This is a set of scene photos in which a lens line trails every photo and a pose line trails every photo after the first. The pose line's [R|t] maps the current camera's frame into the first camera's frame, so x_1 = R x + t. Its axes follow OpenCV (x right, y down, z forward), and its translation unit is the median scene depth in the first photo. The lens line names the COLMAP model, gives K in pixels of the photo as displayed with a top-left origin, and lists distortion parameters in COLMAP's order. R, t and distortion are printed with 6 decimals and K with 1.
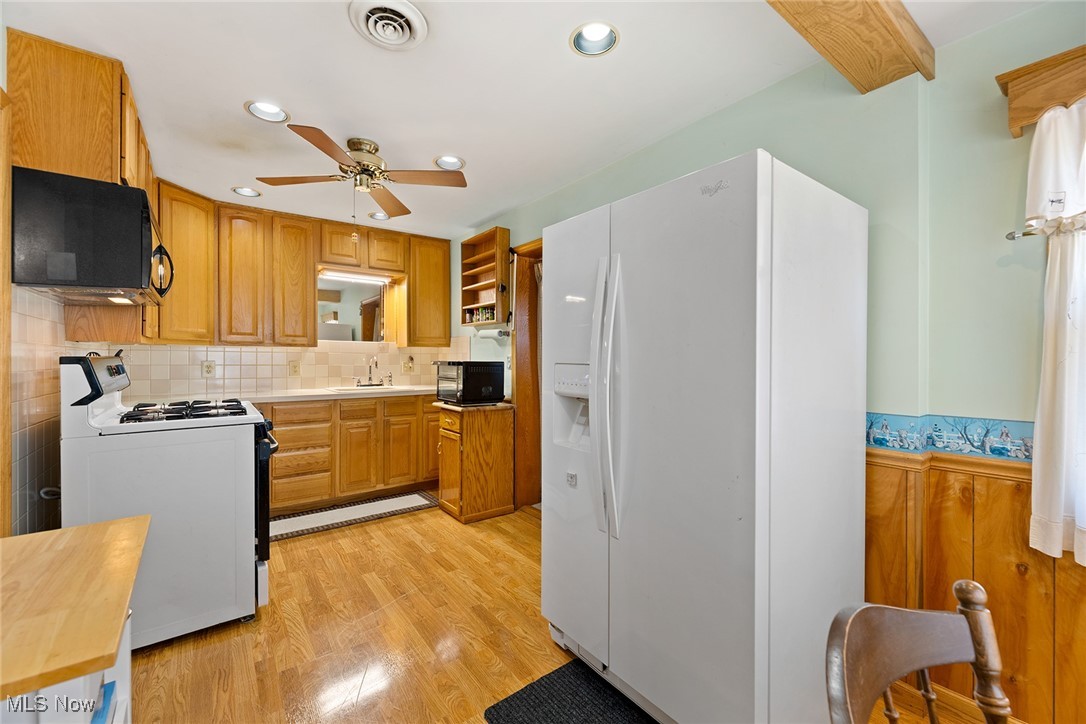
lens RADIAL K [[441.7, 0, 543.5], [0, 441.7, 361.0], [0, 0, 1]] dist [0.001899, -0.000155]
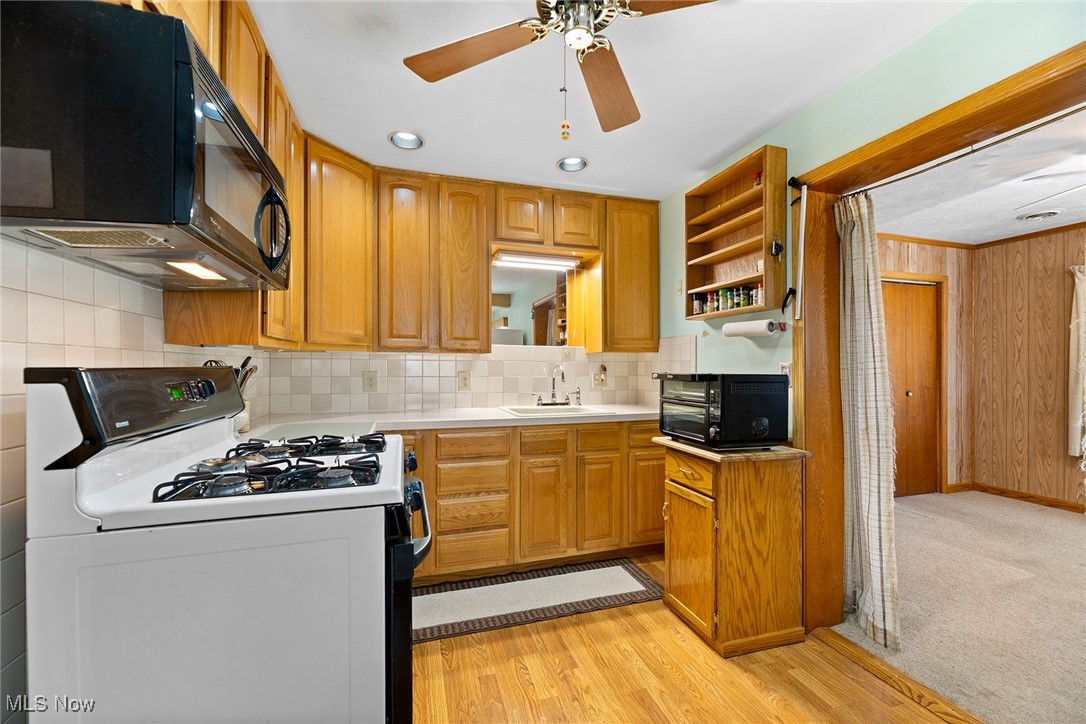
lens RADIAL K [[439.2, 0, 539.8], [0, 439.2, 367.4], [0, 0, 1]] dist [0.000553, -0.000352]
pose [[0.939629, -0.000357, -0.342193, -0.188528], [-0.001537, 0.999985, -0.005261, -0.004048], [0.342190, 0.005470, 0.939615, 0.344937]]
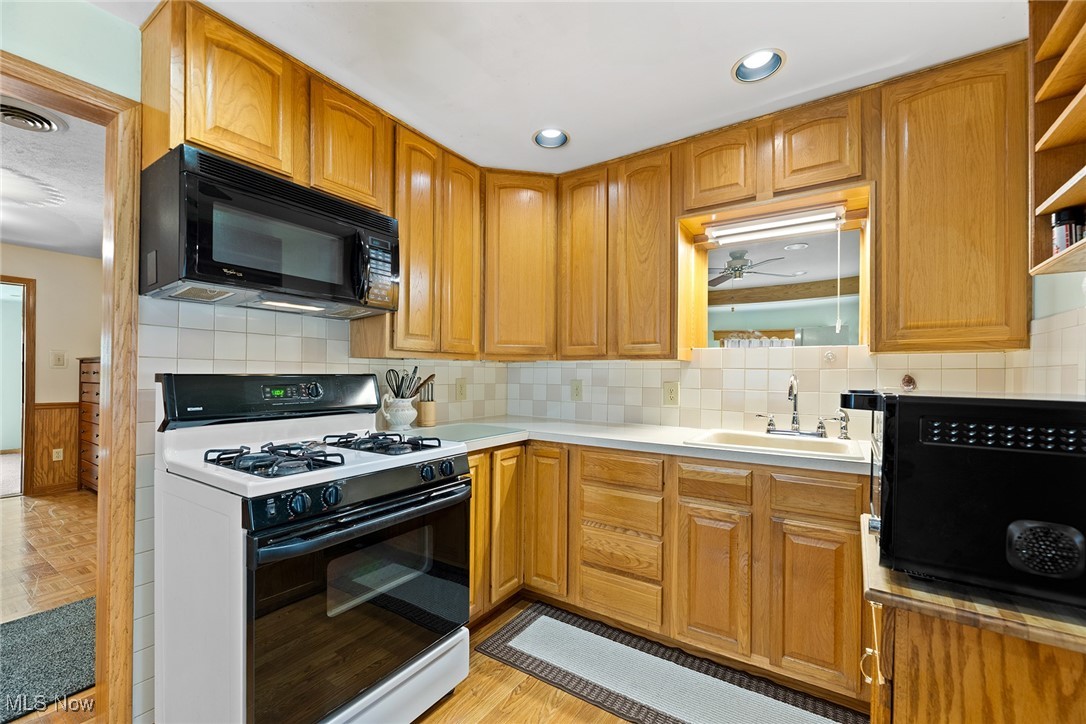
lens RADIAL K [[448.8, 0, 543.7], [0, 448.8, 374.0], [0, 0, 1]] dist [0.001013, 0.000040]
pose [[0.323716, -0.001821, -0.946152, -0.004371], [-0.012436, 0.999904, -0.006179, -0.006088], [0.946072, 0.013766, 0.323663, 0.667281]]
